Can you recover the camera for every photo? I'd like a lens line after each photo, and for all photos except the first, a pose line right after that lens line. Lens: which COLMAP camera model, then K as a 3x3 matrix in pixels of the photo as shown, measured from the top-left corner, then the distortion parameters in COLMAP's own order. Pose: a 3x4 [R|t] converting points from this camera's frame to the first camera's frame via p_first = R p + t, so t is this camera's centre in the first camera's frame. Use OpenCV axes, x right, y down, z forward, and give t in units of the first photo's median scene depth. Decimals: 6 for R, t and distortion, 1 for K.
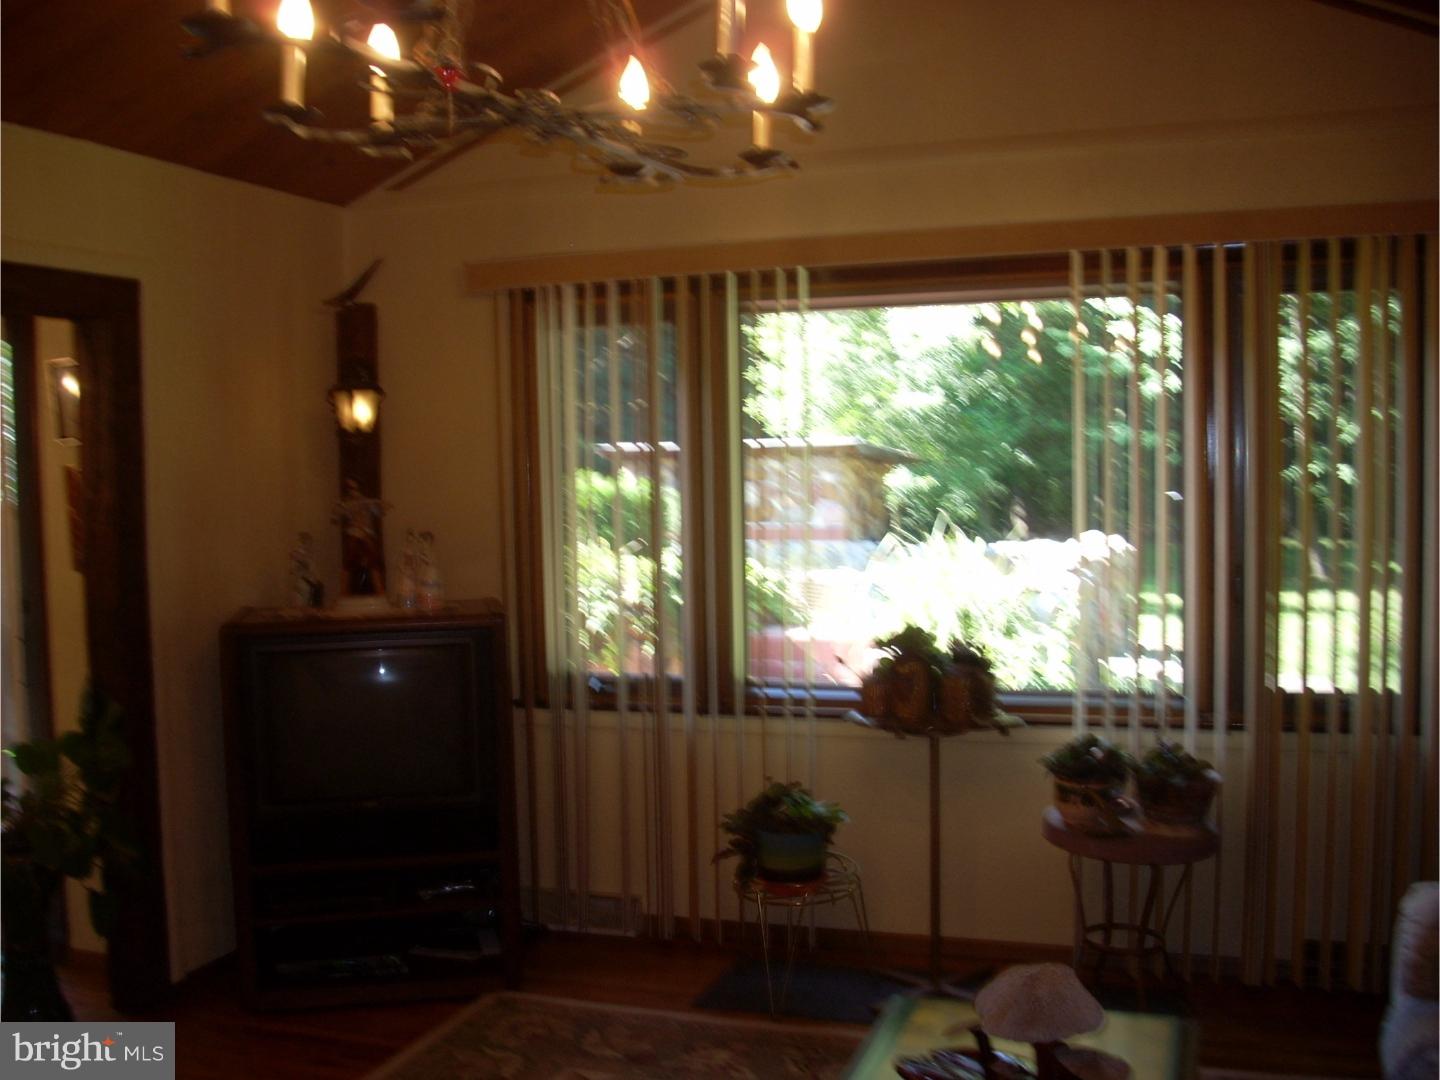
lens RADIAL K [[1527.6, 0, 715.3], [0, 1527.6, 546.7], [0, 0, 1]] dist [-0.162152, 0.128736]
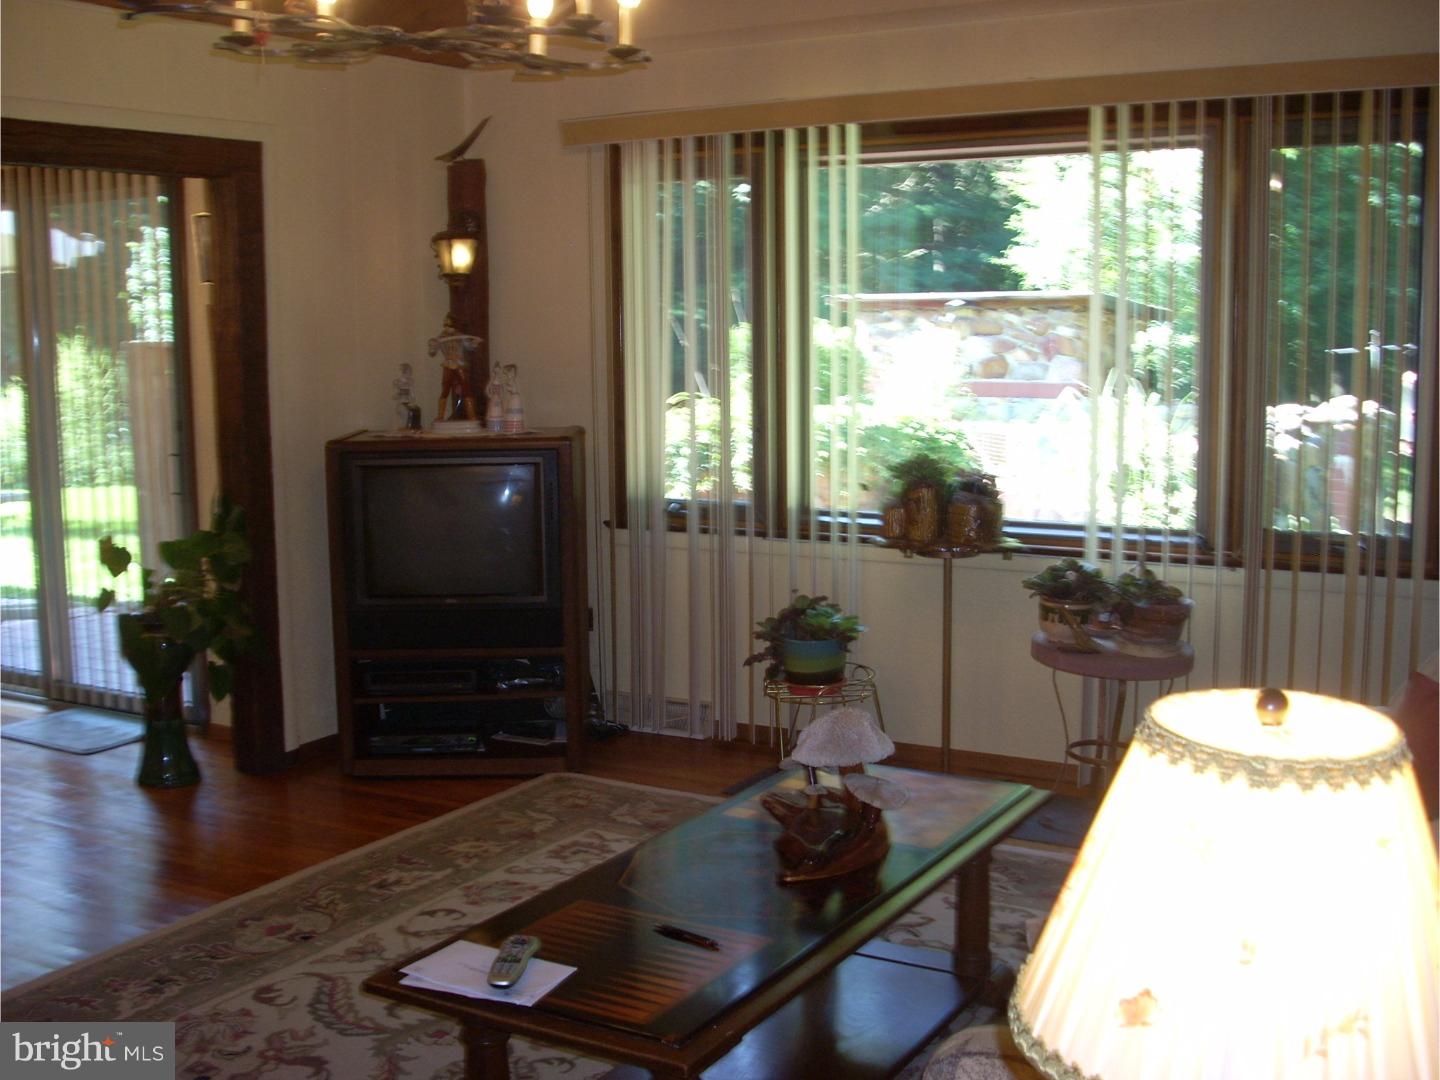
lens RADIAL K [[1636.9, 0, 720.0], [0, 1636.9, 540.0], [0, 0, 1]] dist [-0.129911, 0.026139]
pose [[0.983440, 0.034199, -0.177977, 0.186626], [-0.019683, 0.996380, 0.082697, 0.017310], [0.180161, -0.077825, 0.980554, -0.170284]]
